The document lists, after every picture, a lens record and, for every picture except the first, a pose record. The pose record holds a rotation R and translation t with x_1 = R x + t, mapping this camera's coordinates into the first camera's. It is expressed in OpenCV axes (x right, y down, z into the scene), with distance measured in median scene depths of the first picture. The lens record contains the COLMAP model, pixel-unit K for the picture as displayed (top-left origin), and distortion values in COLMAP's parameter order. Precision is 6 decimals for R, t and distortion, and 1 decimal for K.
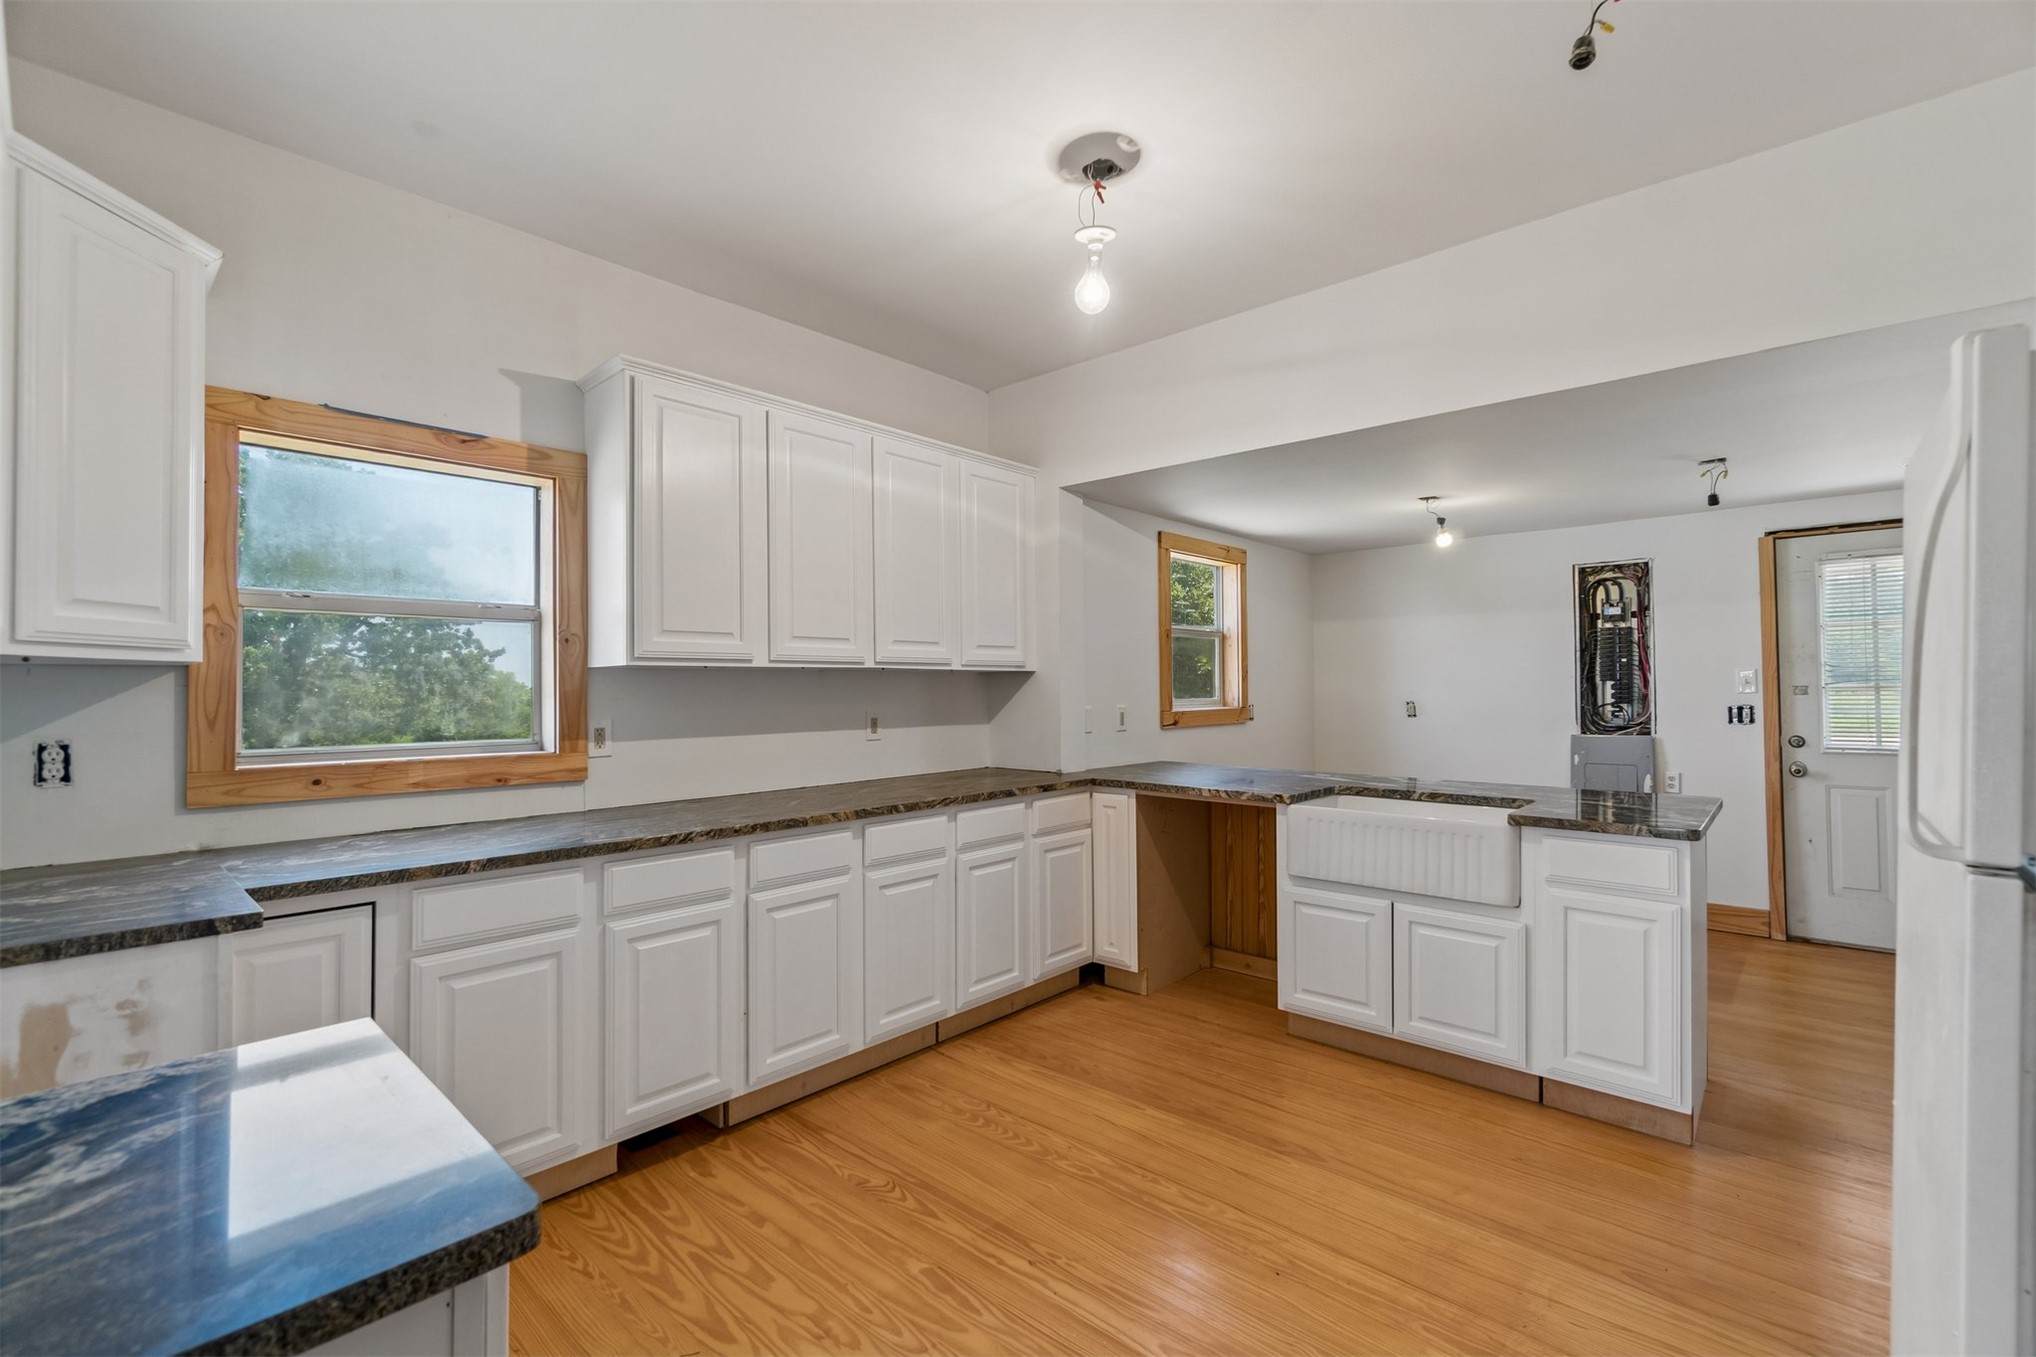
lens RADIAL K [[878.1, 0, 1044.2], [0, 878.1, 671.4], [0, 0, 1]] dist [-0.004307, 0.001496]
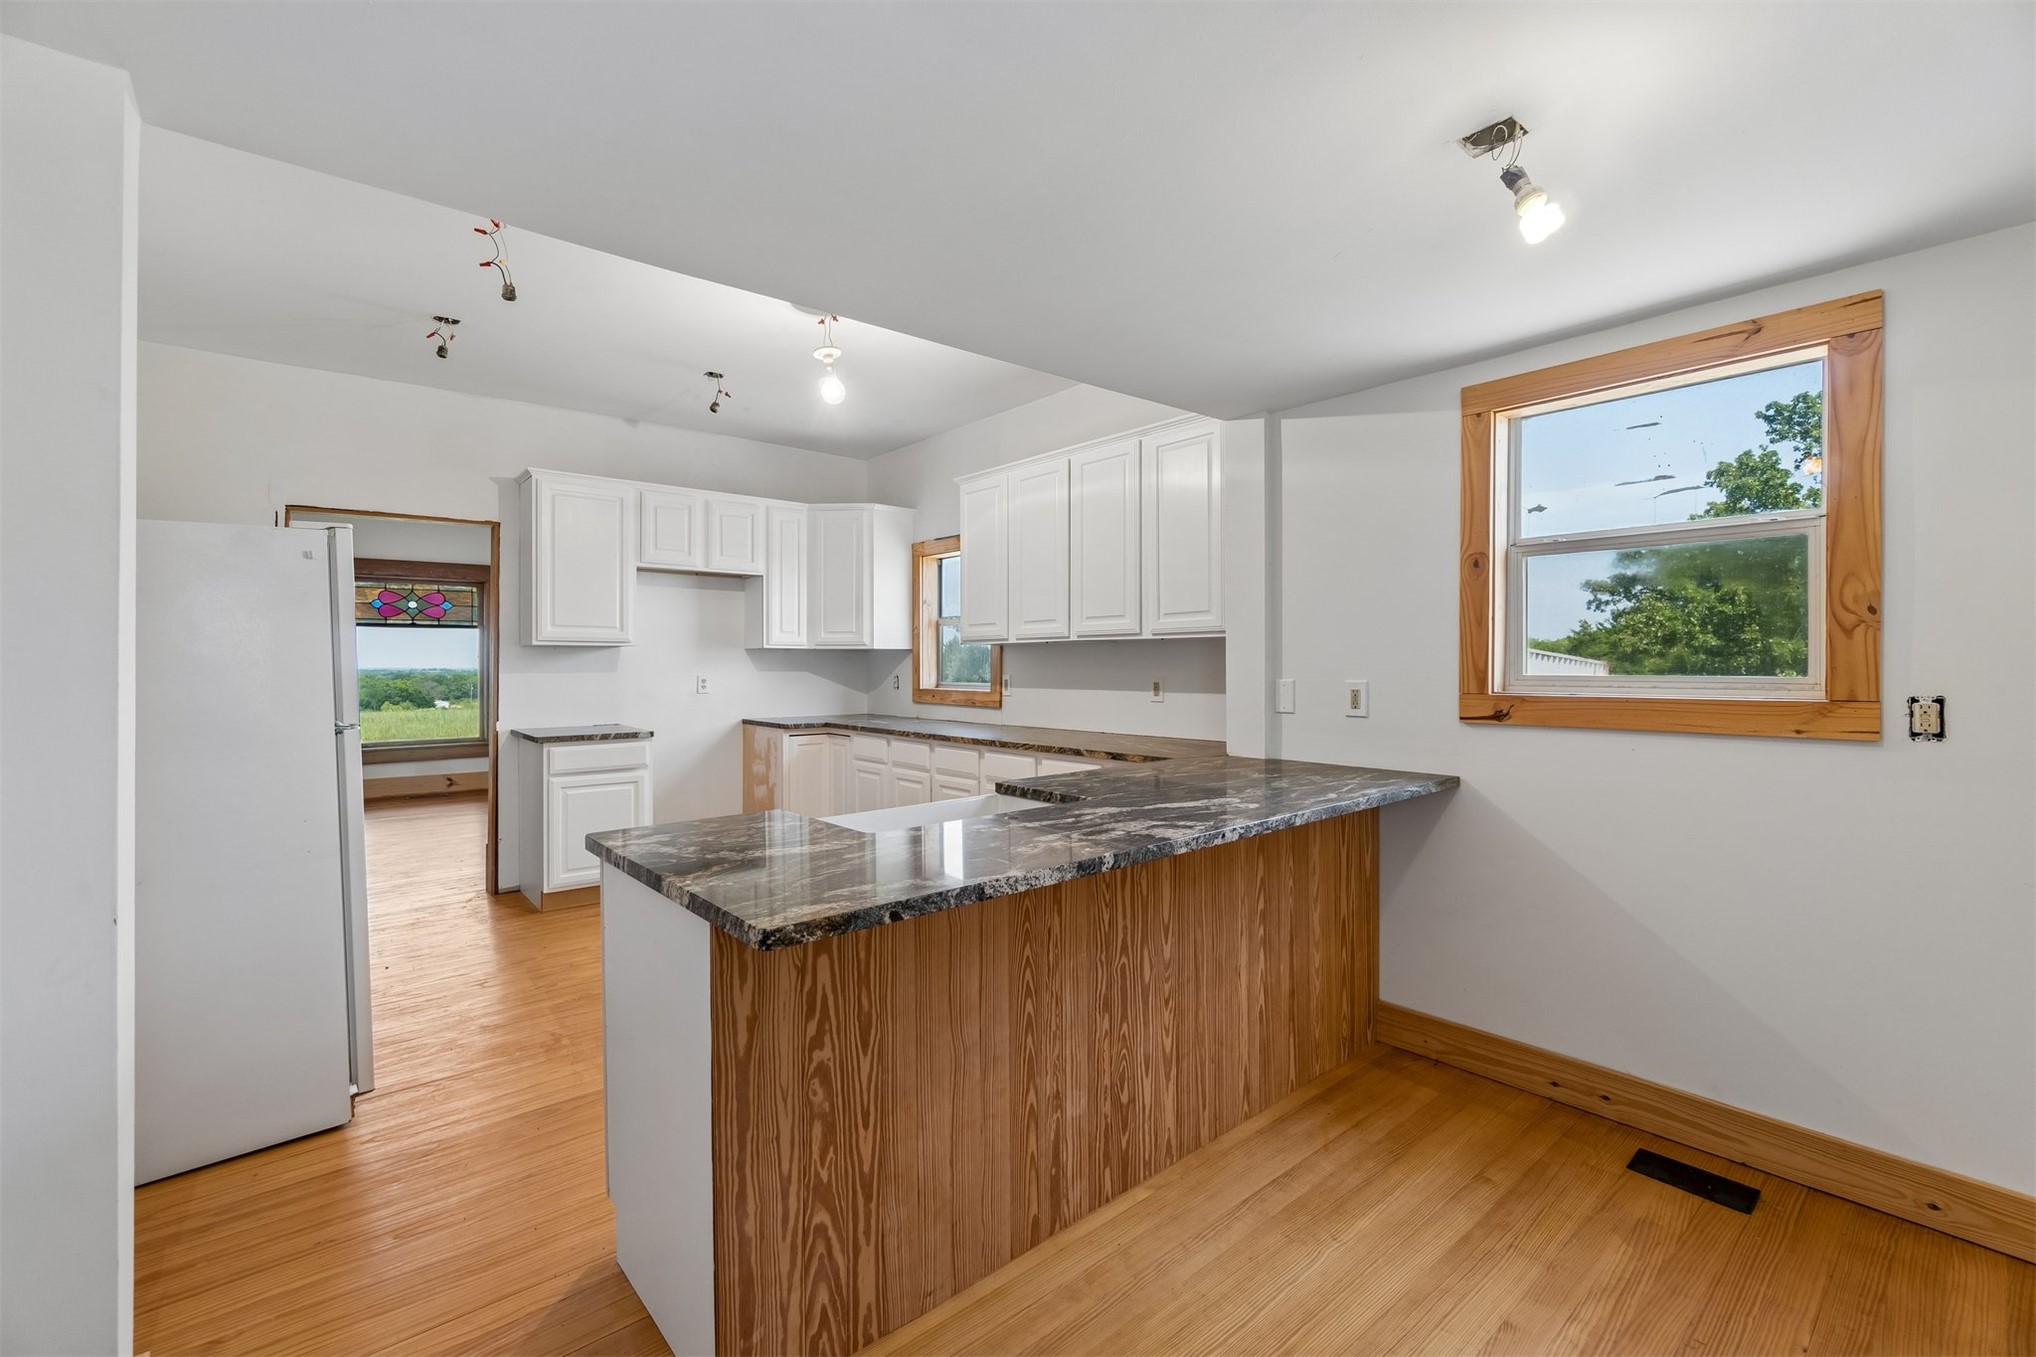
lens RADIAL K [[878.1, 0, 1014.2], [0, 878.1, 664.5], [0, 0, 1]] dist [-0.004307, 0.001496]
pose [[-0.158785, 0.011293, -0.987249, 0.943490], [0.031101, 0.999496, 0.006431, 0.016905], [0.986823, -0.029683, -0.159057, 0.975789]]
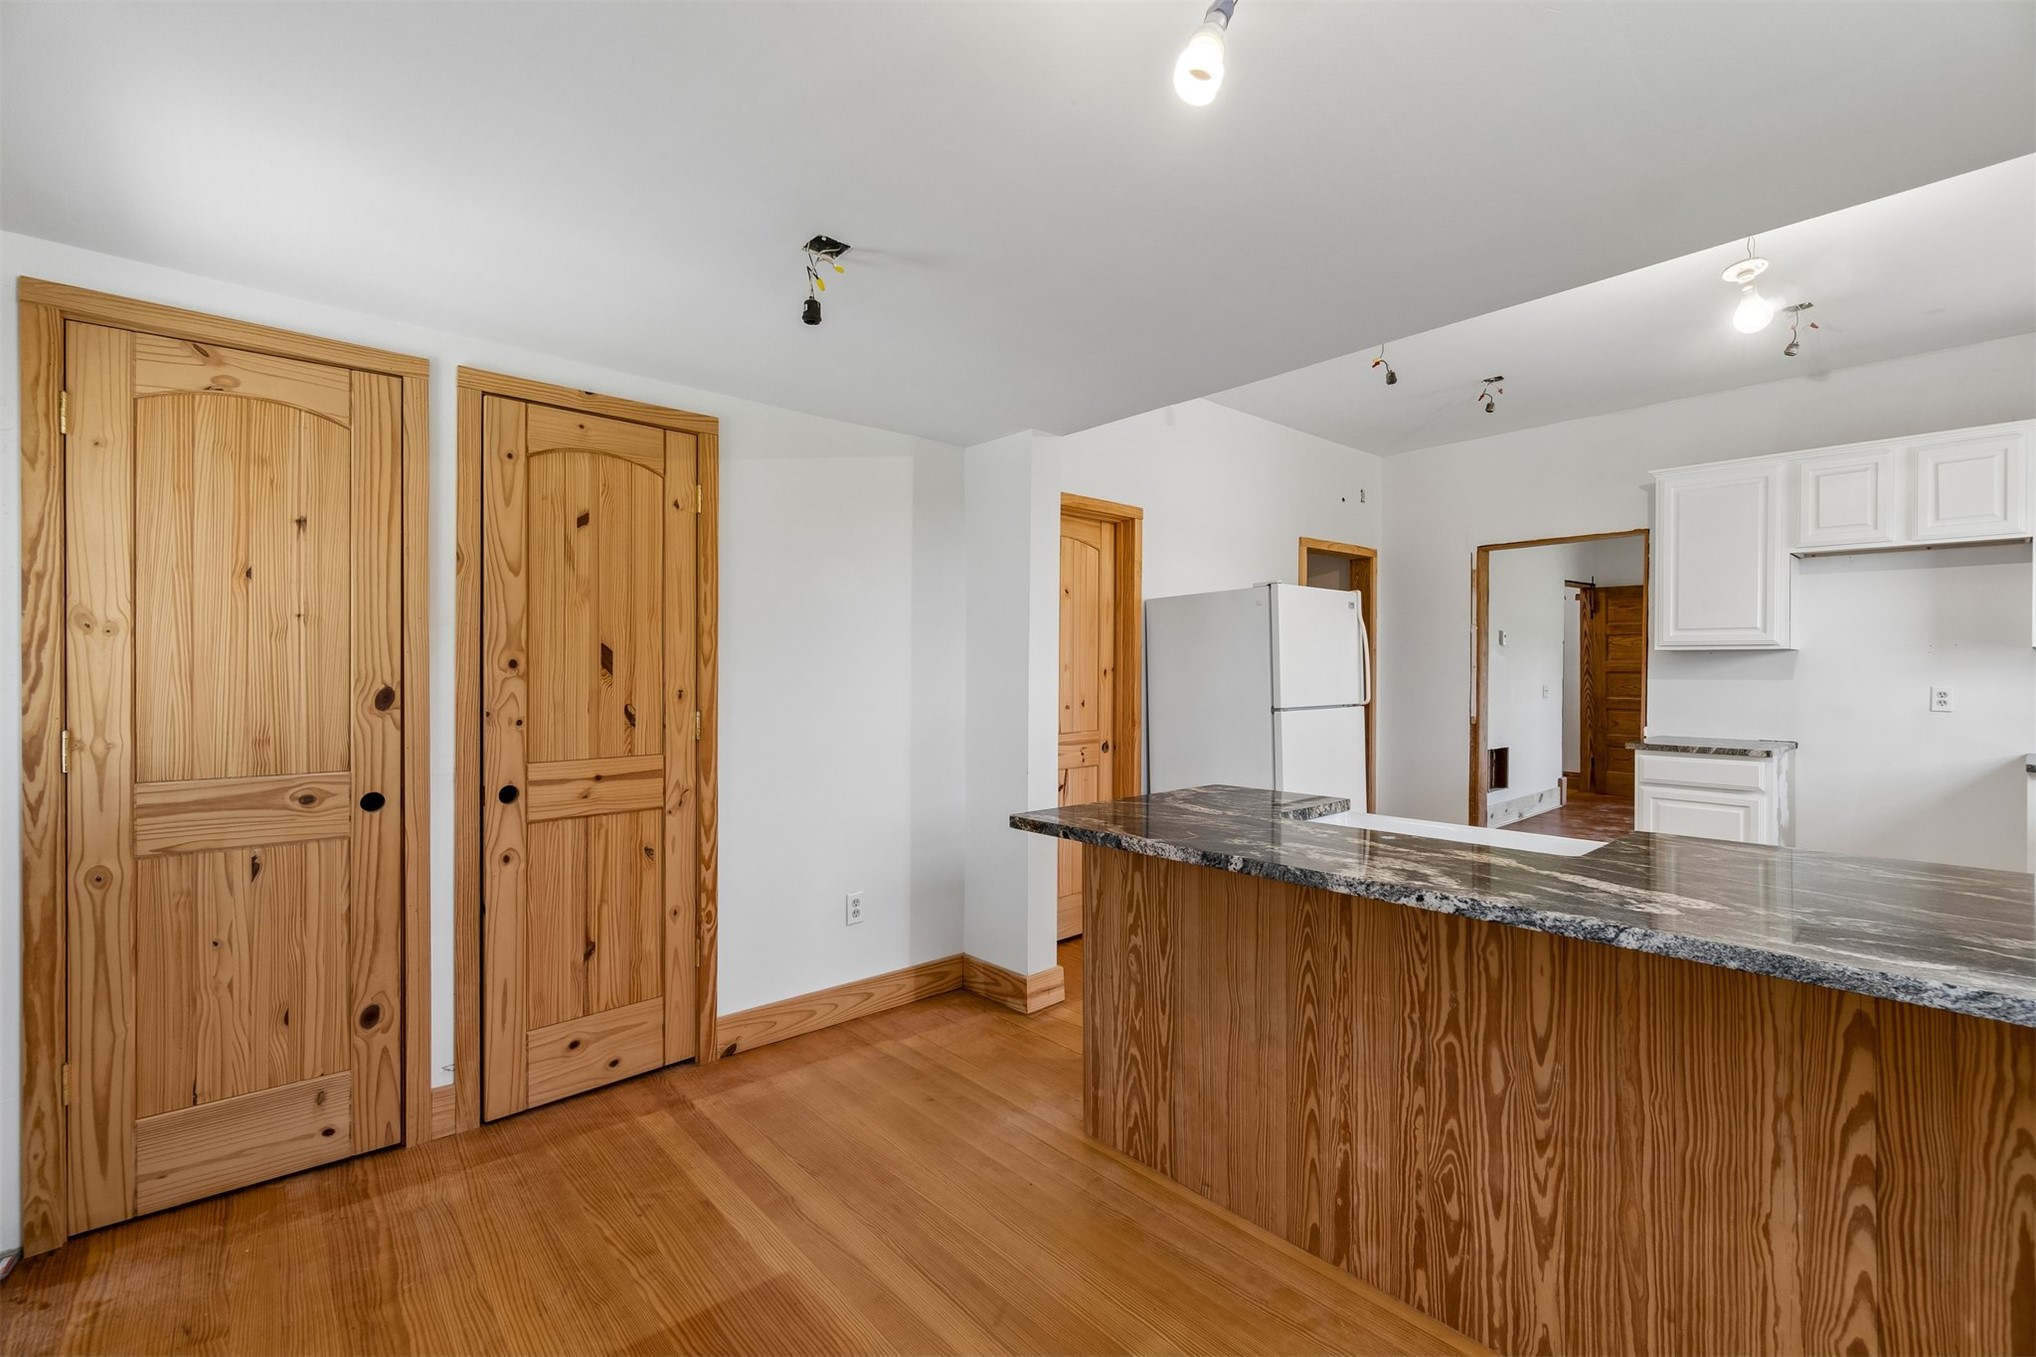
lens RADIAL K [[878.1, 0, 1016.4], [0, 878.1, 670.5], [0, 0, 1]] dist [-0.004307, 0.001496]
pose [[-0.990229, 0.006136, 0.139318, 0.537420], [0.002787, 0.999703, -0.024218, 0.031077], [-0.139425, -0.023593, -0.989952, 1.436501]]
